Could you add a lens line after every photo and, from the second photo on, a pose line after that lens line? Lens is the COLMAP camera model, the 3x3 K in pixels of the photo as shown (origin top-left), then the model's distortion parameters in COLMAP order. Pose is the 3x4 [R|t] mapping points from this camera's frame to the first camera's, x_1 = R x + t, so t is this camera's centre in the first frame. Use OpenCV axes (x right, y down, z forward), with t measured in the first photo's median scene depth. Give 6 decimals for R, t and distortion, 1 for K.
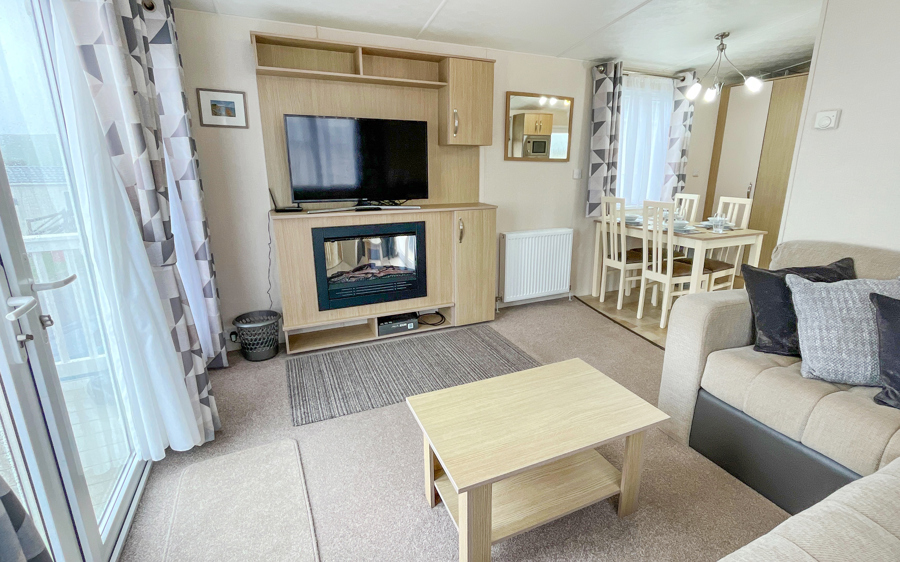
lens RADIAL K [[415.4, 0, 454.9], [0, 415.4, 275.2], [0, 0, 1]] dist [-0.001395, -0.000134]
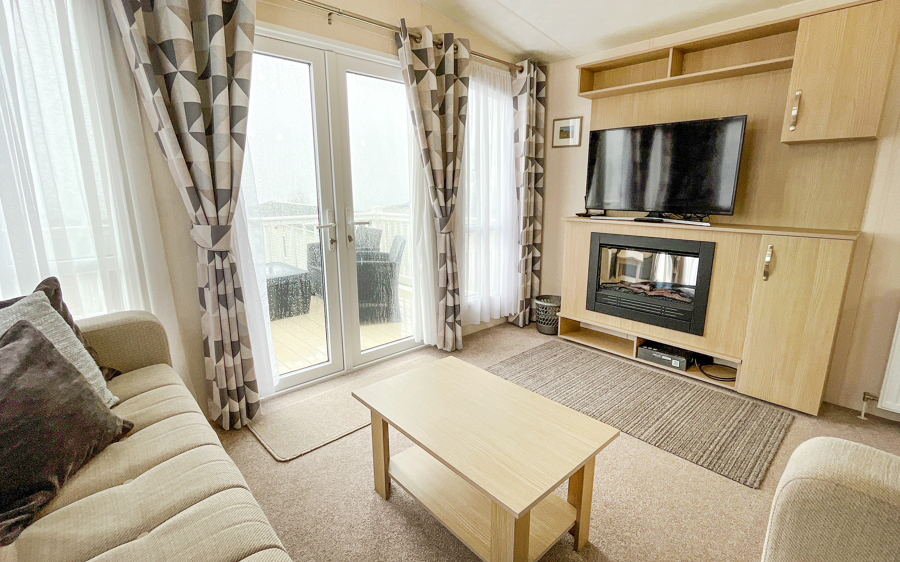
lens RADIAL K [[415.4, 0, 455.3], [0, 415.4, 279.2], [0, 0, 1]] dist [-0.001395, -0.000134]
pose [[0.304693, 0.210519, -0.928894, 0.539849], [-0.235132, 0.961707, 0.140829, -0.059396], [0.922971, 0.175503, 0.342525, 0.288698]]
